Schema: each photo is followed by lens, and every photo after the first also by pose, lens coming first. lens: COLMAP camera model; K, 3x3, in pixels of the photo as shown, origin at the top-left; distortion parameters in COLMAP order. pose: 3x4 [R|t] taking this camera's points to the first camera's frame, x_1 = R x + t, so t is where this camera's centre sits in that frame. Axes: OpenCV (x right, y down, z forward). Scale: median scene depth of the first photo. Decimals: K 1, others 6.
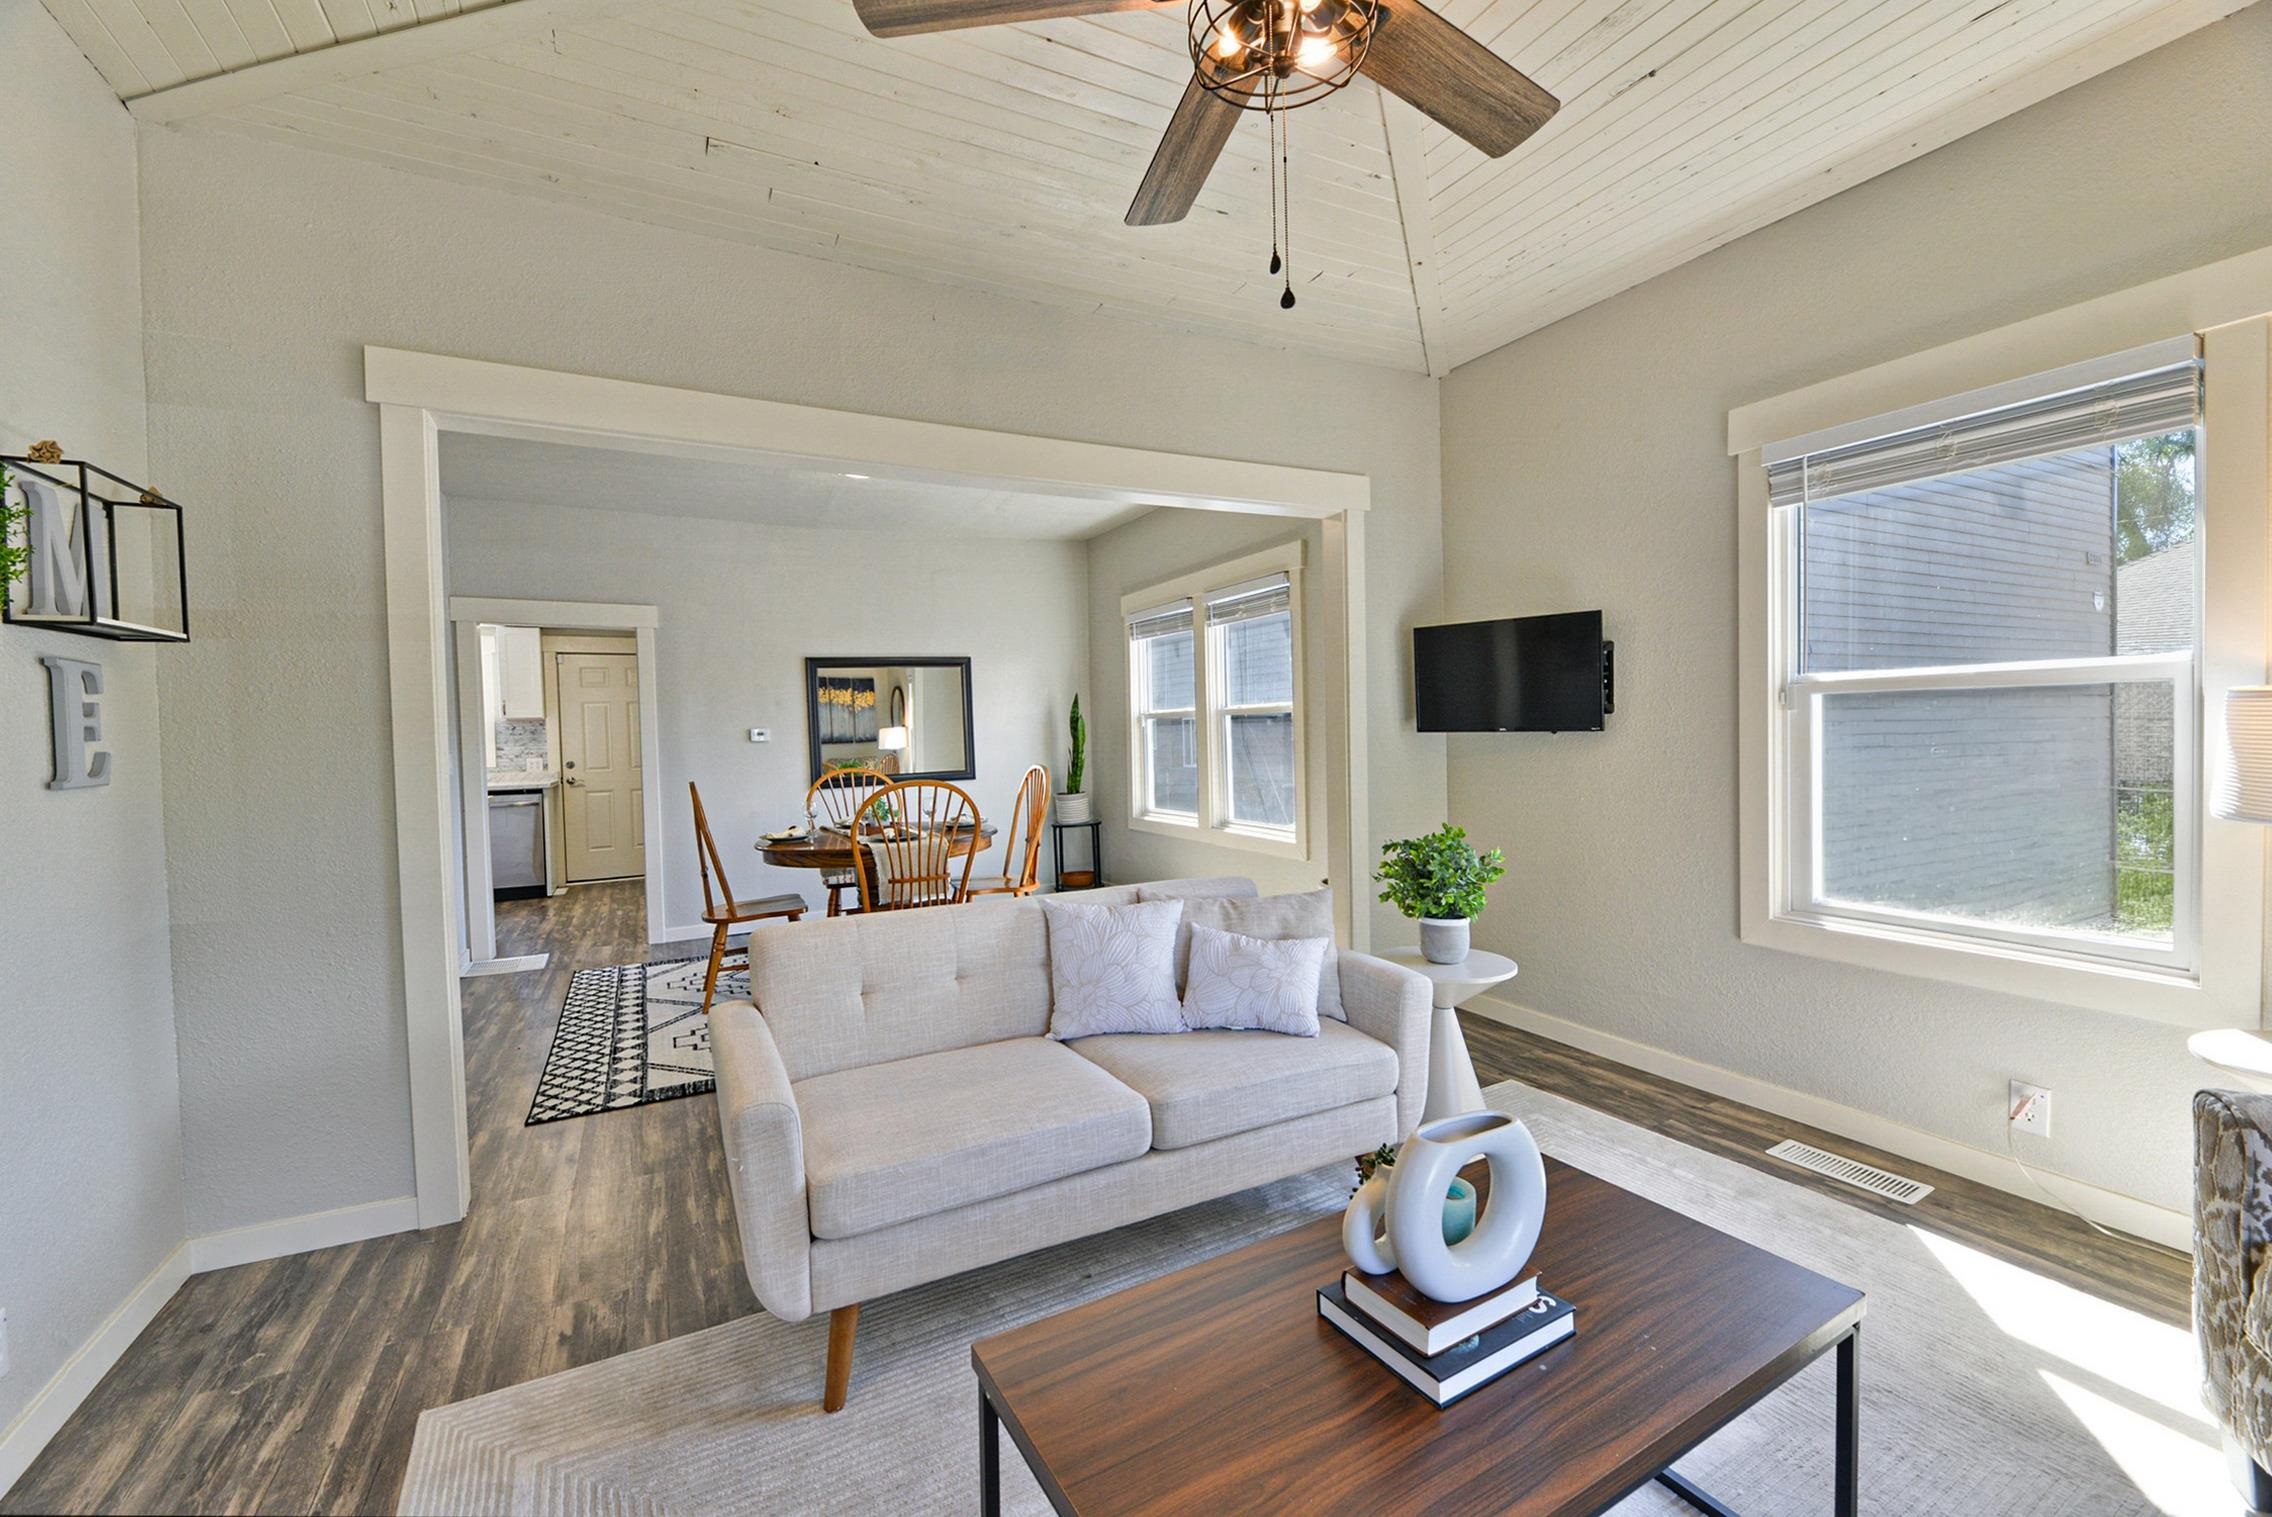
lens RADIAL K [[923.4, 0, 1136.0], [0, 923.4, 758.5], [0, 0, 1]] dist [-0.002596, -0.001076]
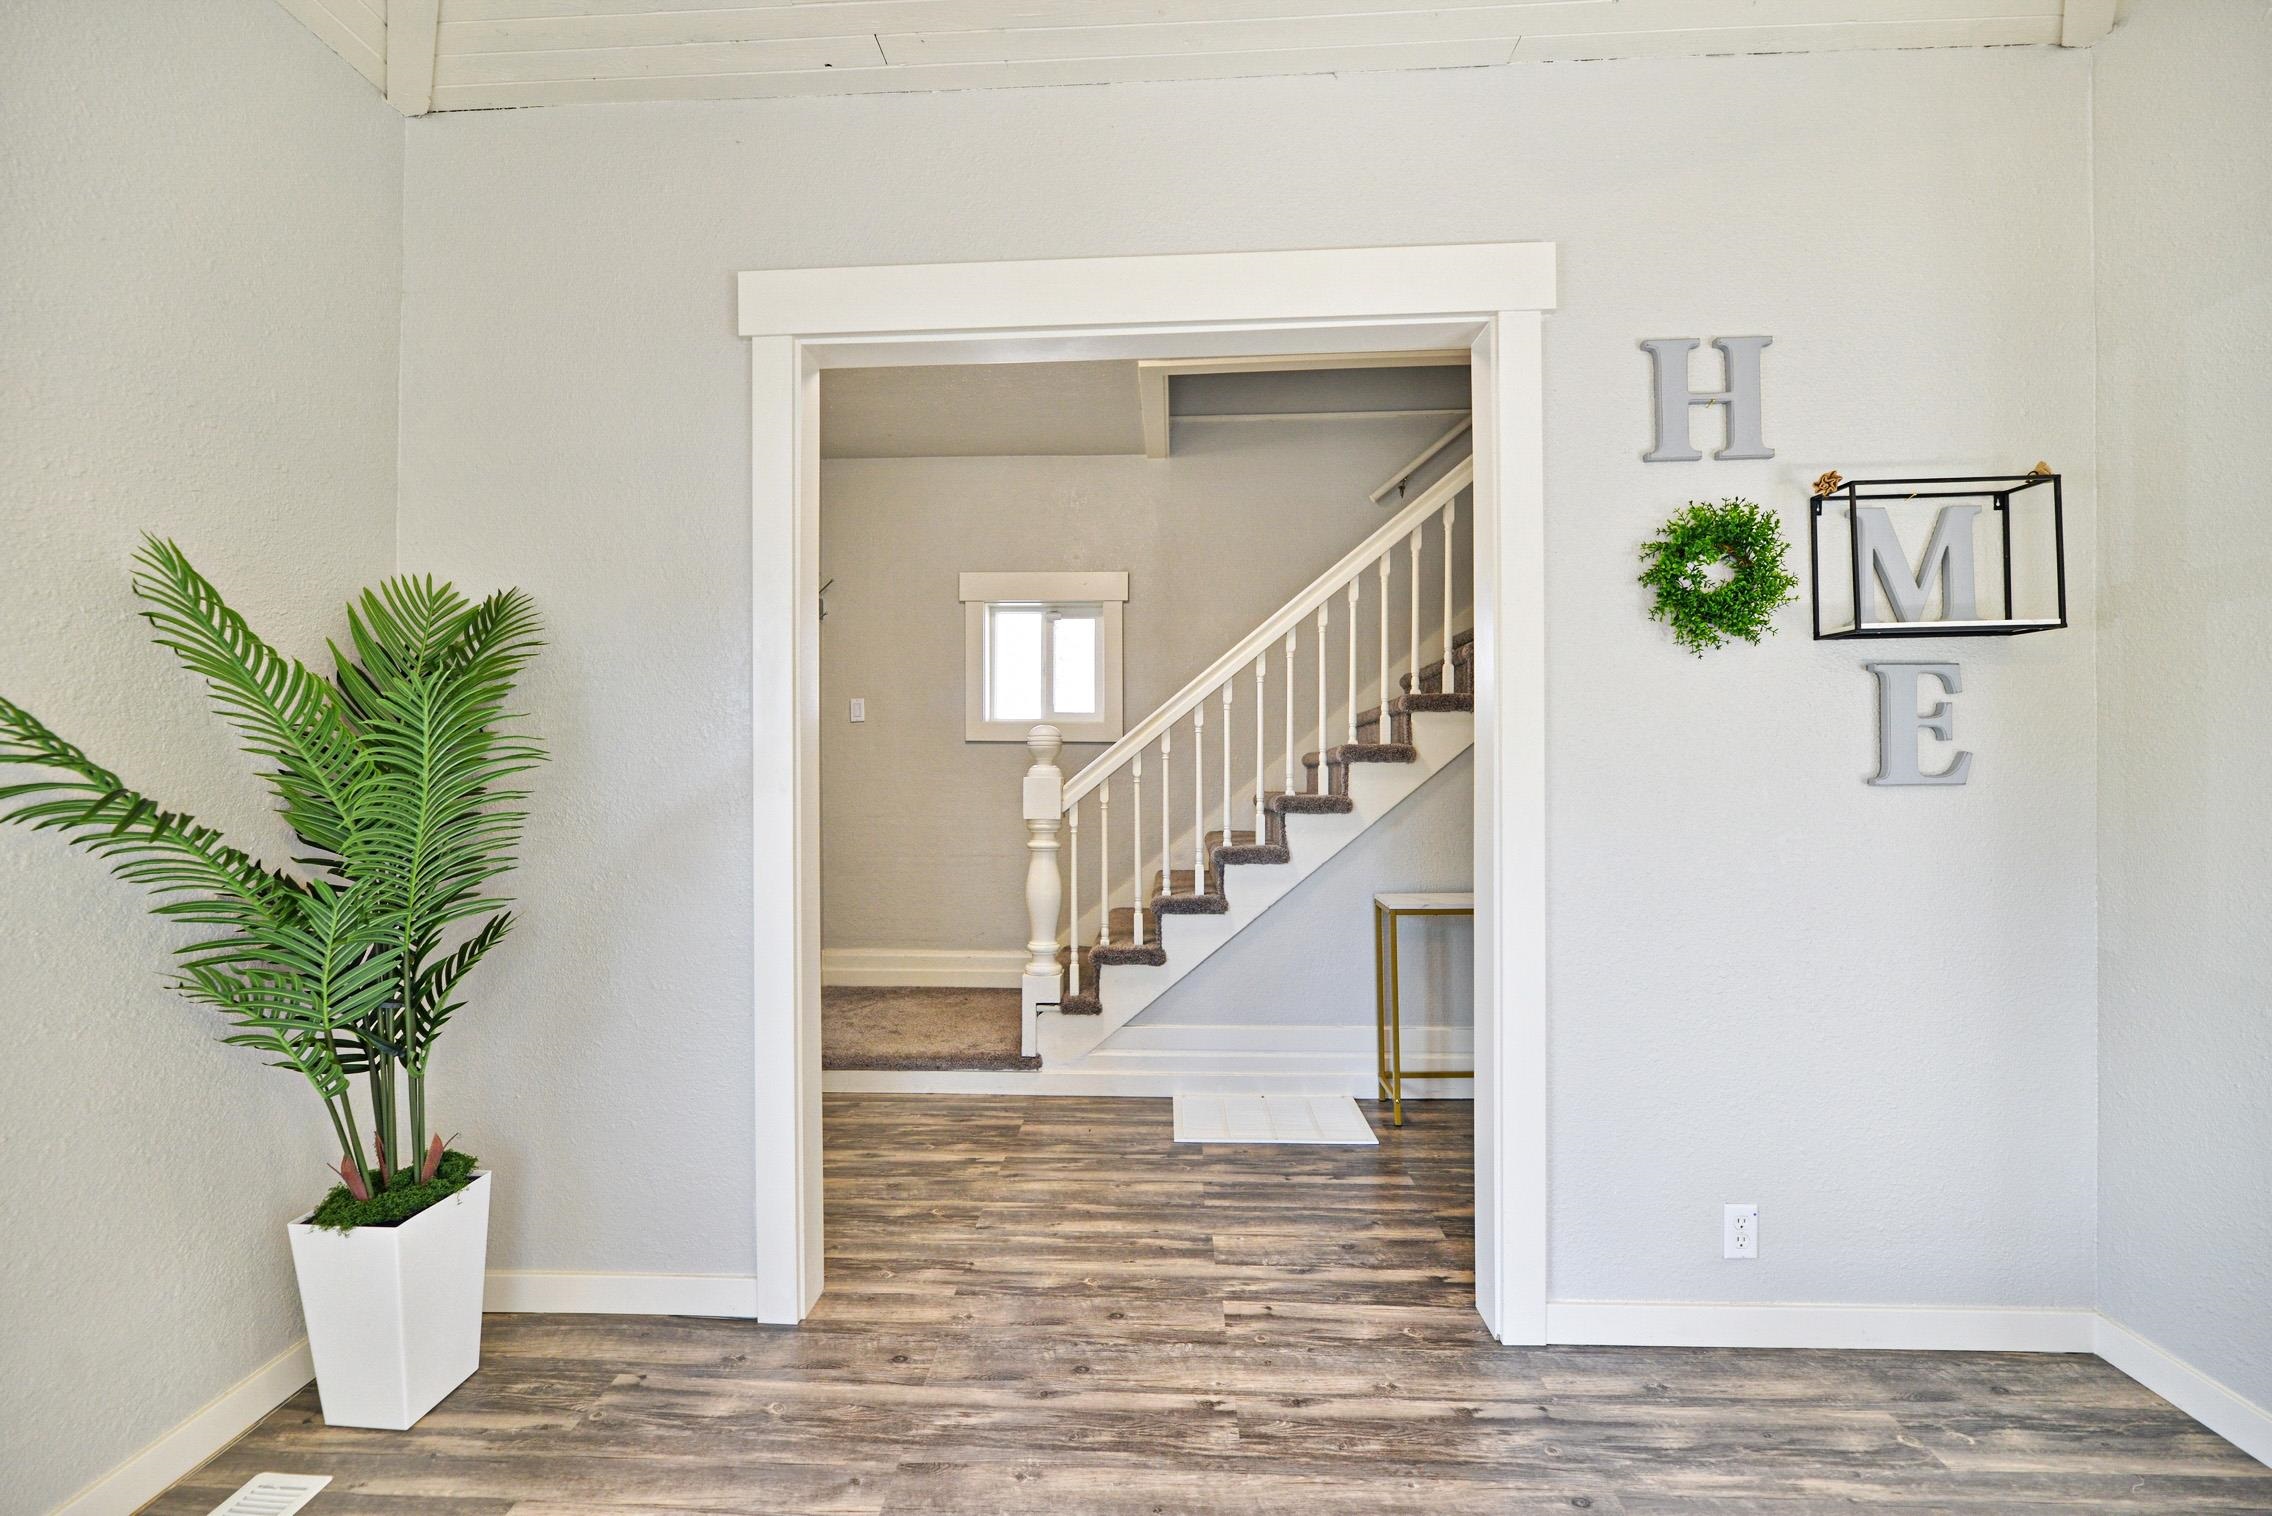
lens RADIAL K [[923.4, 0, 1136.0], [0, 923.4, 758.0], [0, 0, 1]] dist [-0.002596, -0.001076]
pose [[-0.498403, 0.023155, -0.866636, 0.192016], [-0.011312, 0.999384, 0.033207, -0.023292], [0.866871, 0.026354, -0.497835, 0.735128]]
